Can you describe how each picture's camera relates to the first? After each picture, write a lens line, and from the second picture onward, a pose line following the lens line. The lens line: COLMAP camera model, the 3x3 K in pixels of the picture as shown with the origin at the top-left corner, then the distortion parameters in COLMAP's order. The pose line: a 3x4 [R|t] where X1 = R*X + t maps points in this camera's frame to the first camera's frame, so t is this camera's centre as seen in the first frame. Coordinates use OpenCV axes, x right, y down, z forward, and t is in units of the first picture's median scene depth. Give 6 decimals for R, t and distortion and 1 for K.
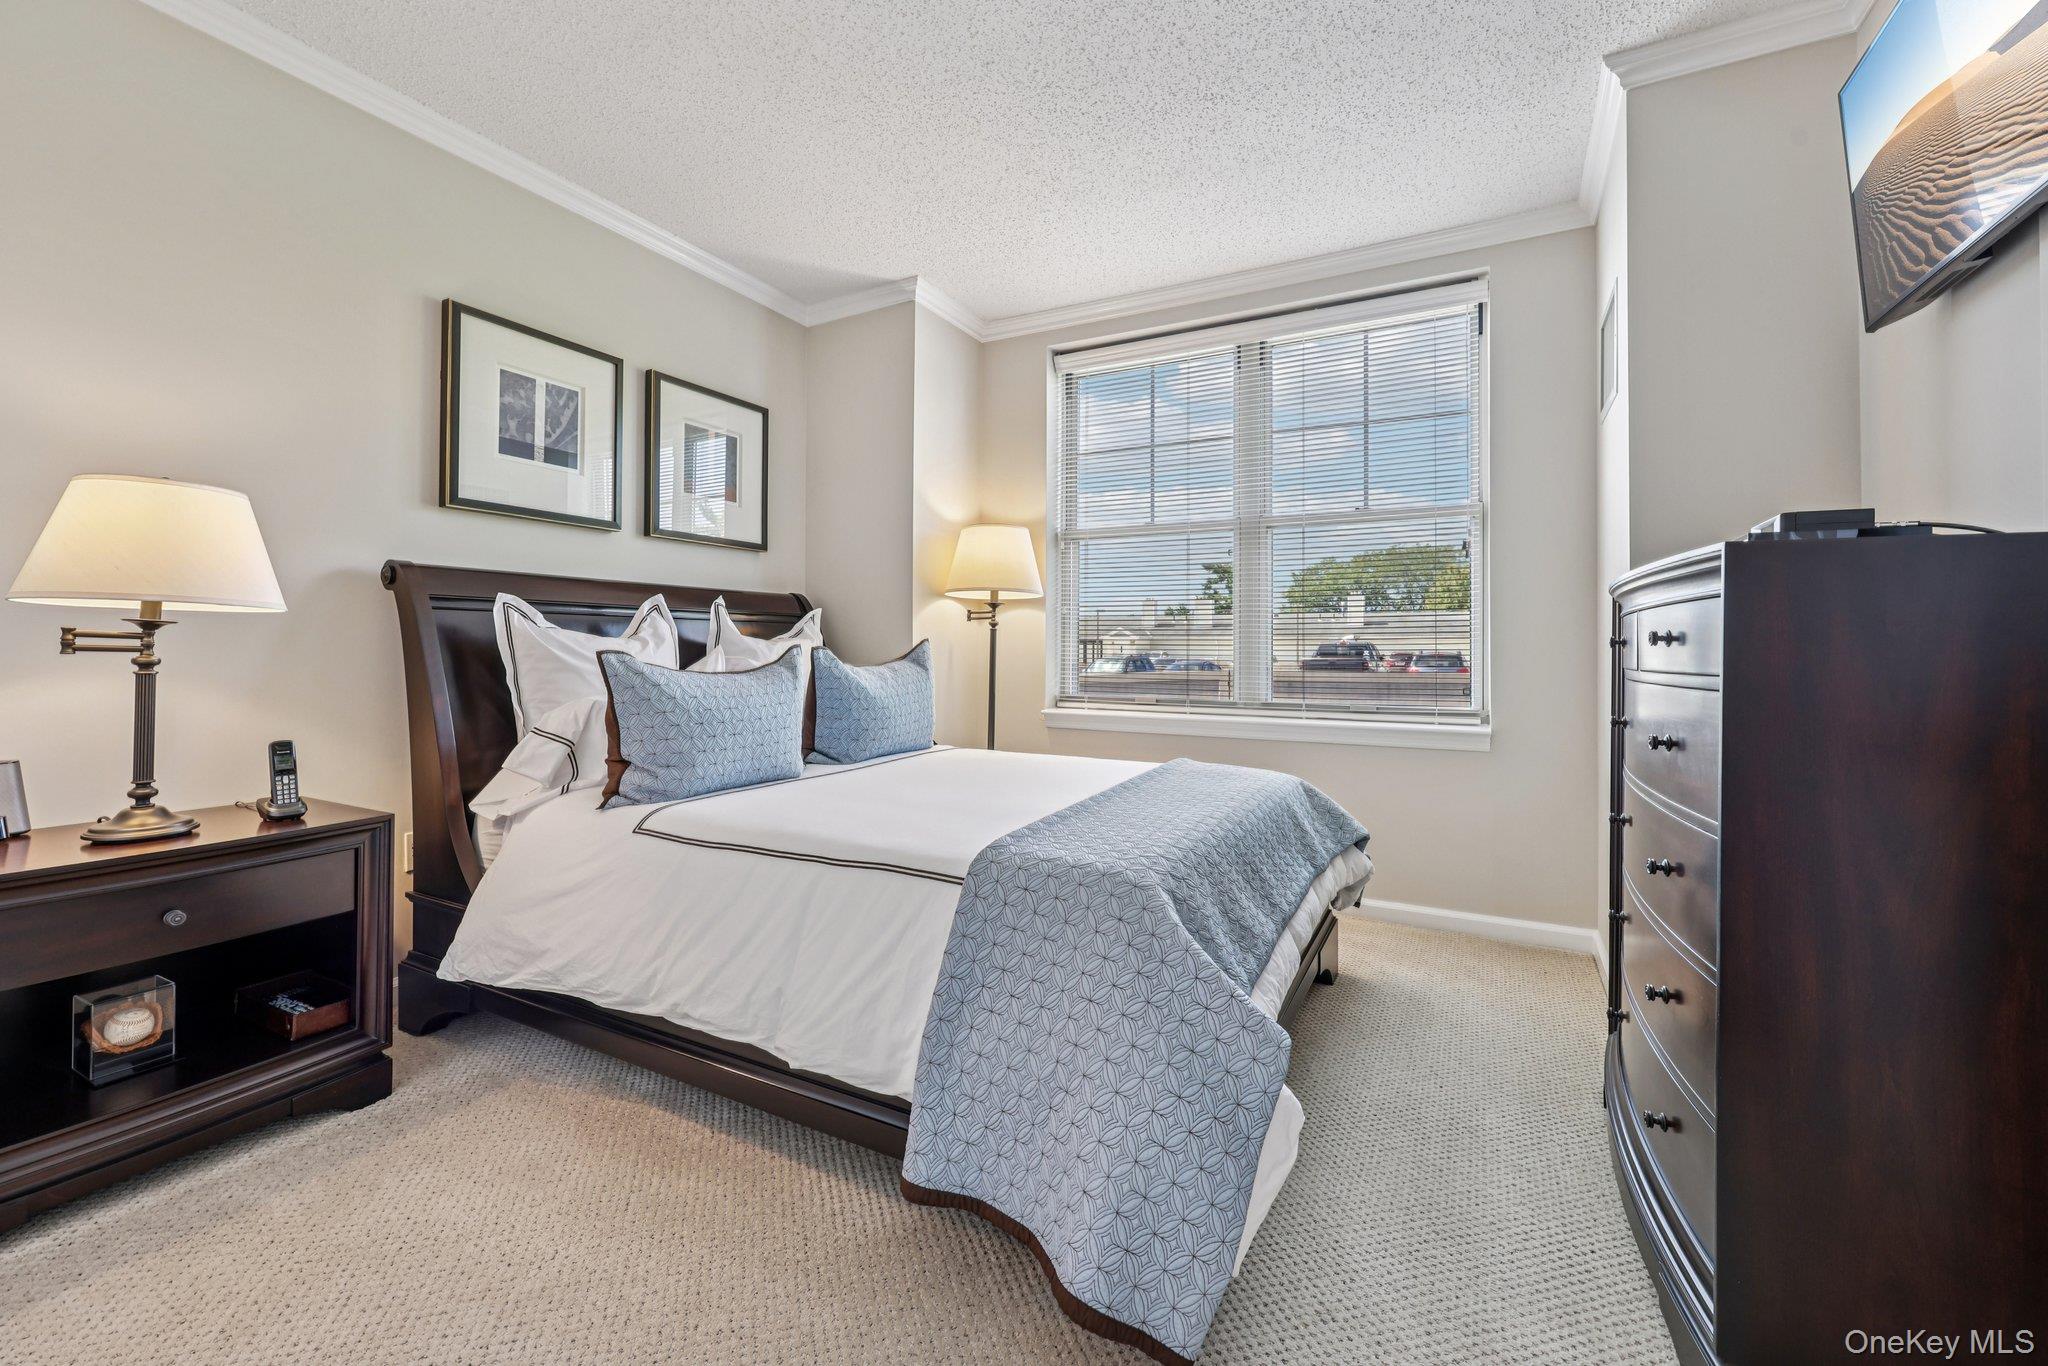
lens RADIAL K [[836.7, 0, 1023.0], [0, 836.7, 655.6], [0, 0, 1]] dist [-0.000406, 0.000096]
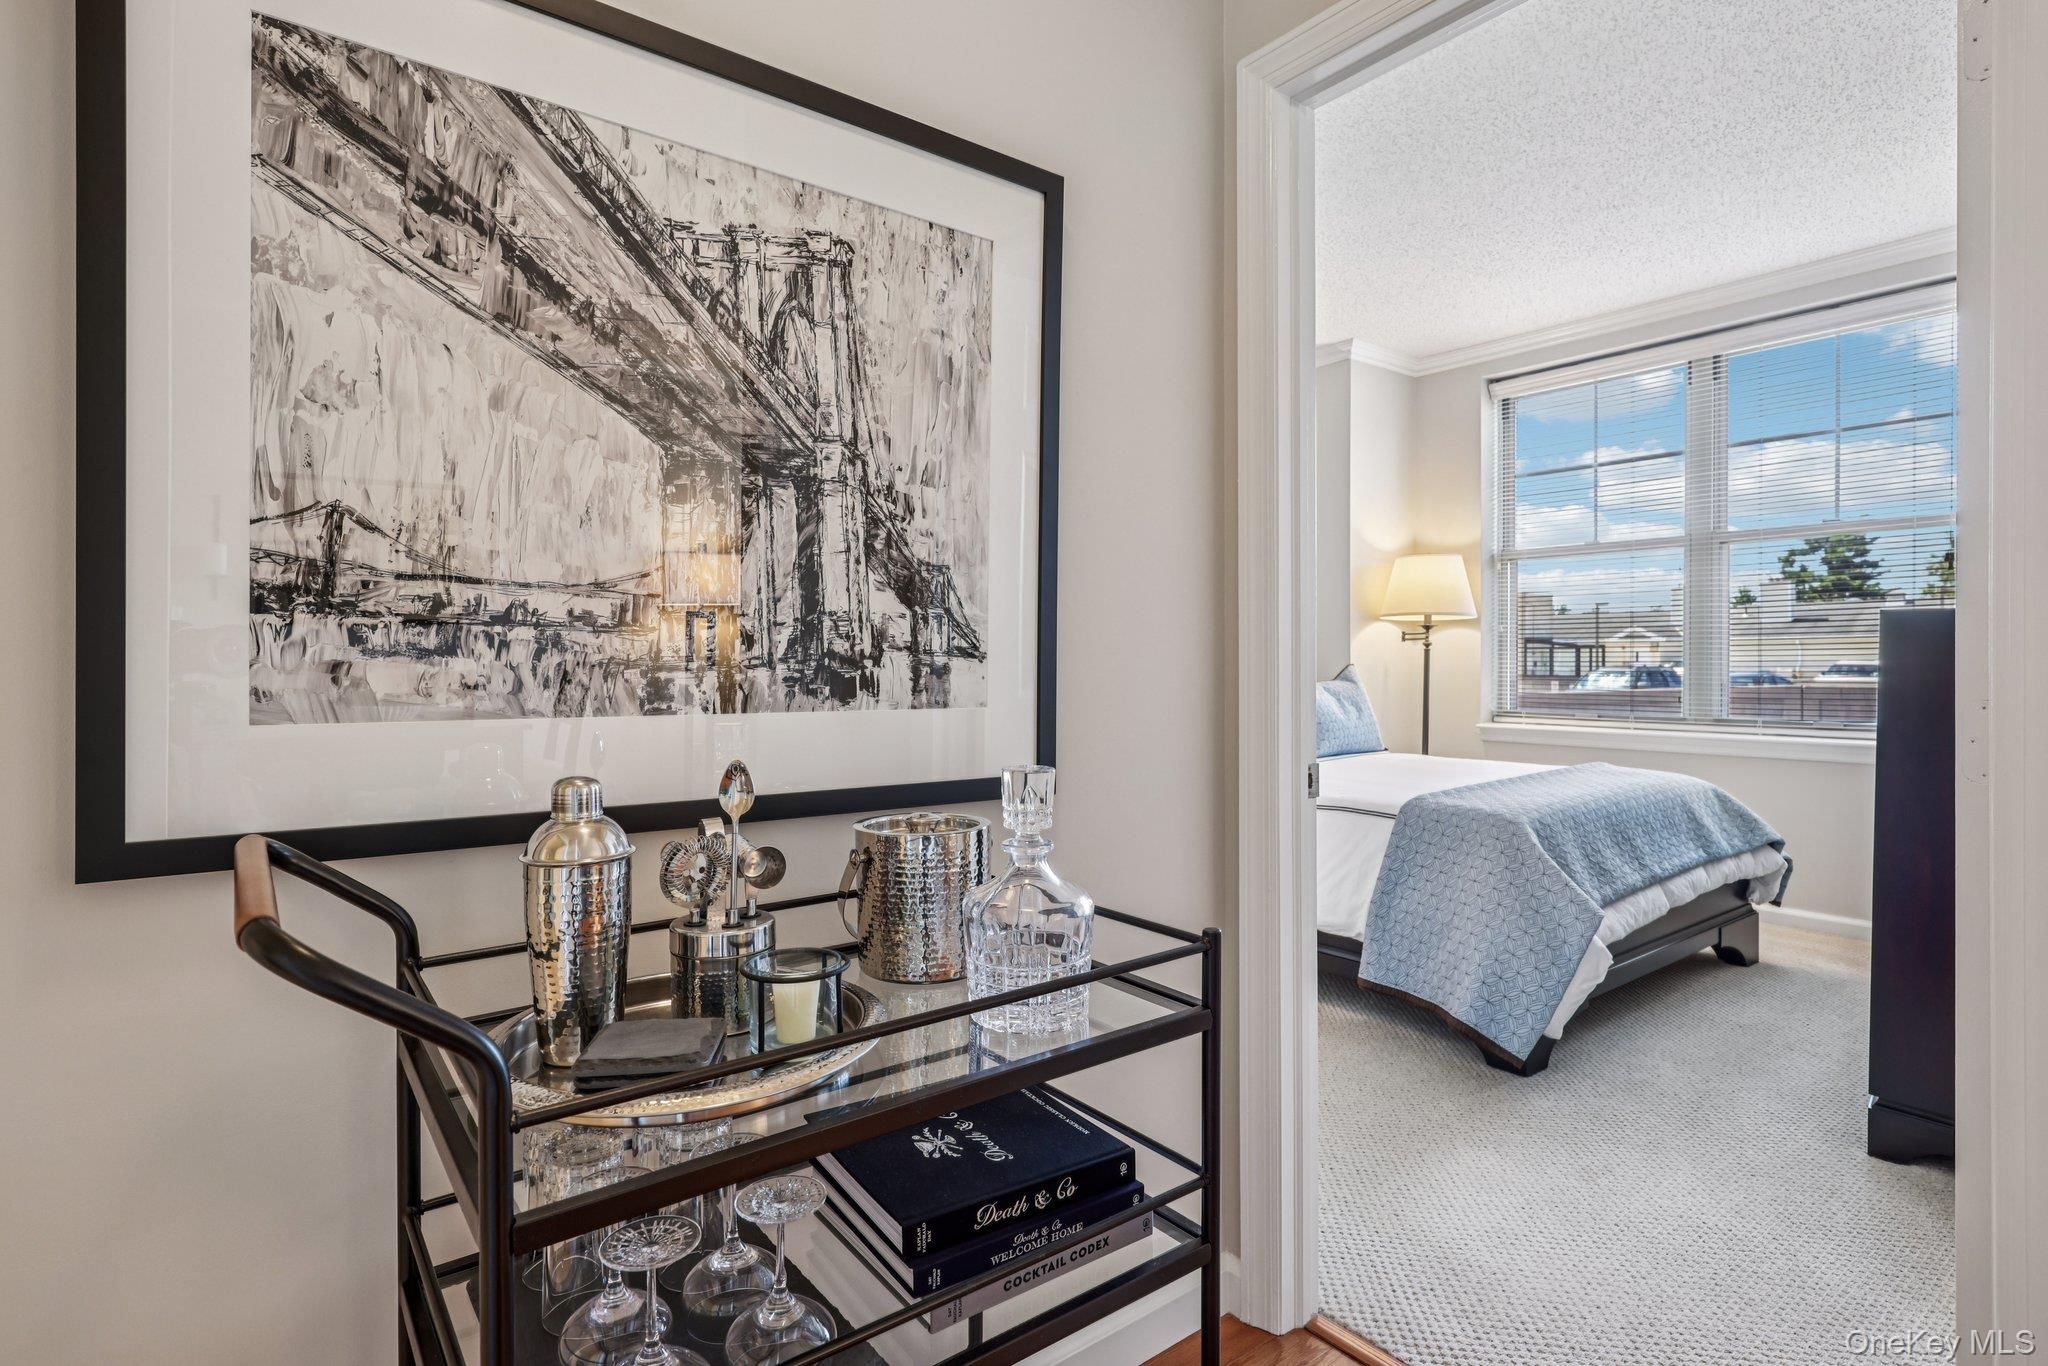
lens RADIAL K [[1028.2, 0, 1030.8], [0, 1028.2, 668.8], [0, 0, 1]] dist [0.000589, -0.000036]
pose [[0.914119, -0.004725, -0.405419, 0.061234], [0.005579, 0.999984, 0.000926, -0.017247], [0.405408, -0.003109, 0.914131, -0.741031]]
